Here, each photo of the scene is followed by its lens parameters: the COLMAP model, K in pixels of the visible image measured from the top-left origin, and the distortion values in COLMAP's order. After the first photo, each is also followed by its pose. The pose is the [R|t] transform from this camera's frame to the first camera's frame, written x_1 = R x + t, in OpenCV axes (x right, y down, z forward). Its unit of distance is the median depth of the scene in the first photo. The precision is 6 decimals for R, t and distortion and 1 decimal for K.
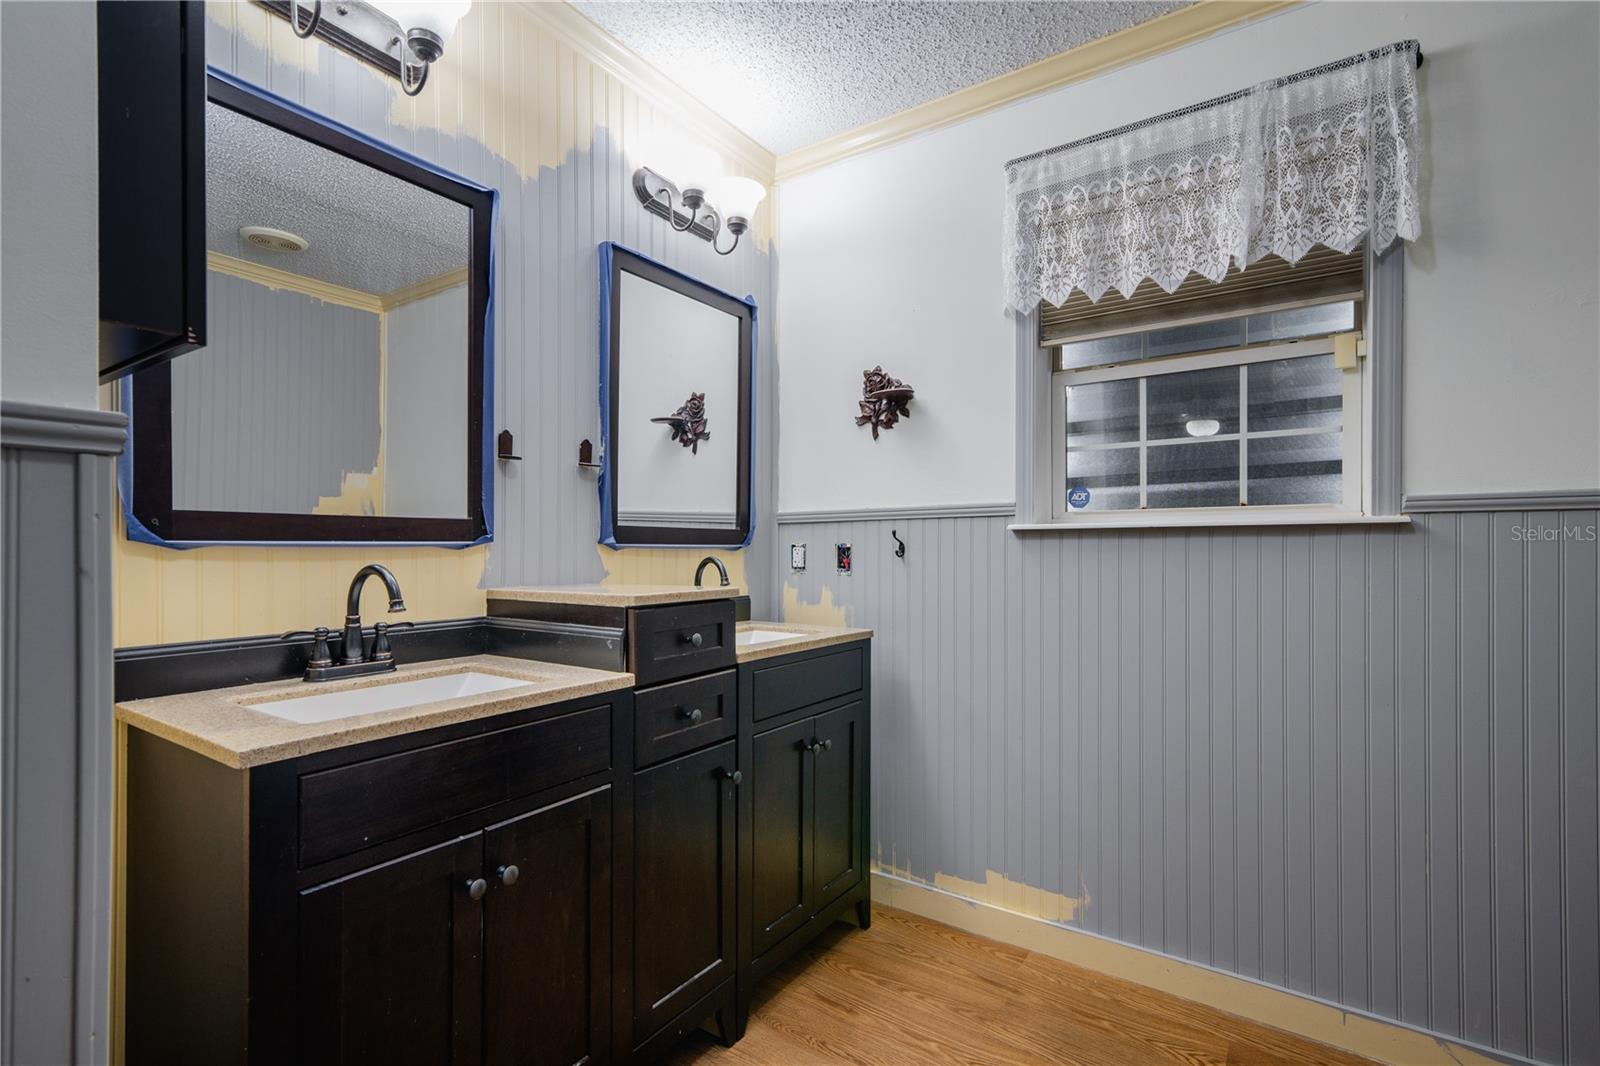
lens RADIAL K [[720.5, 0, 832.3], [0, 720.5, 546.7], [0, 0, 1]] dist [0.003624, 0.000095]
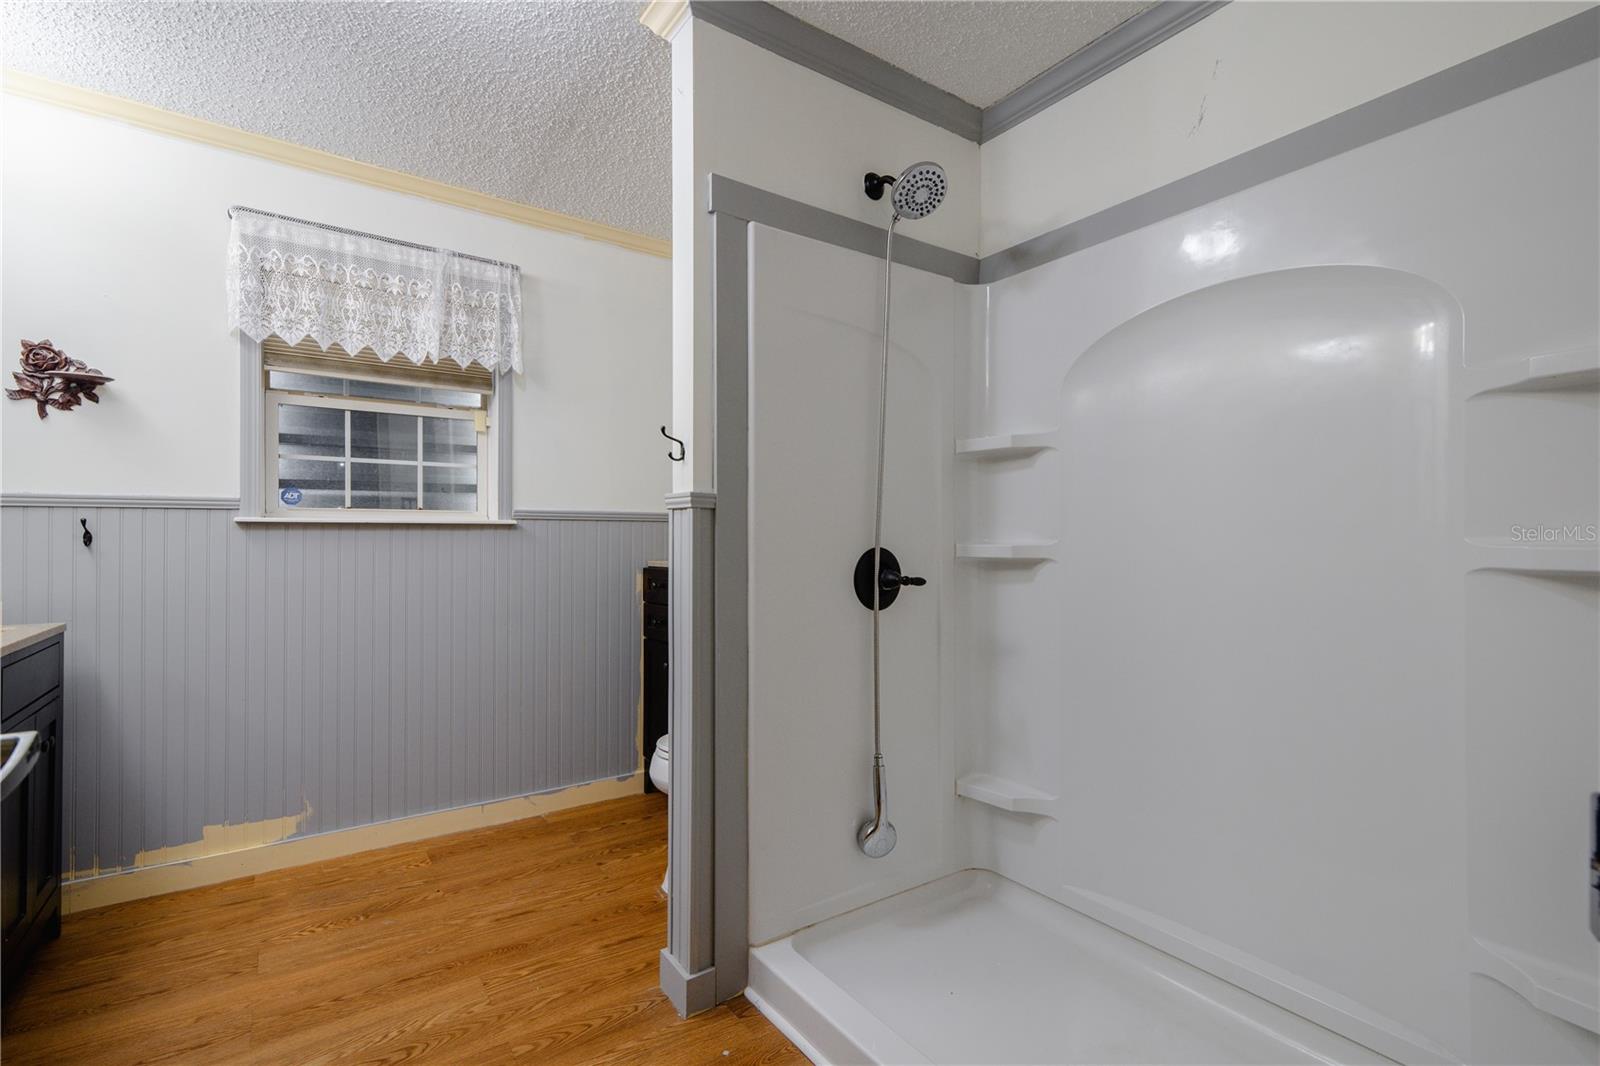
lens RADIAL K [[744.2, 0, 771.0], [0, 744.2, 535.6], [0, 0, 1]] dist [0.009970, -0.000076]
pose [[0.400221, 0.002365, 0.916416, -0.540088], [-0.004776, 0.999988, -0.000495, -0.004563], [-0.916406, -0.004178, 0.400227, -0.285269]]
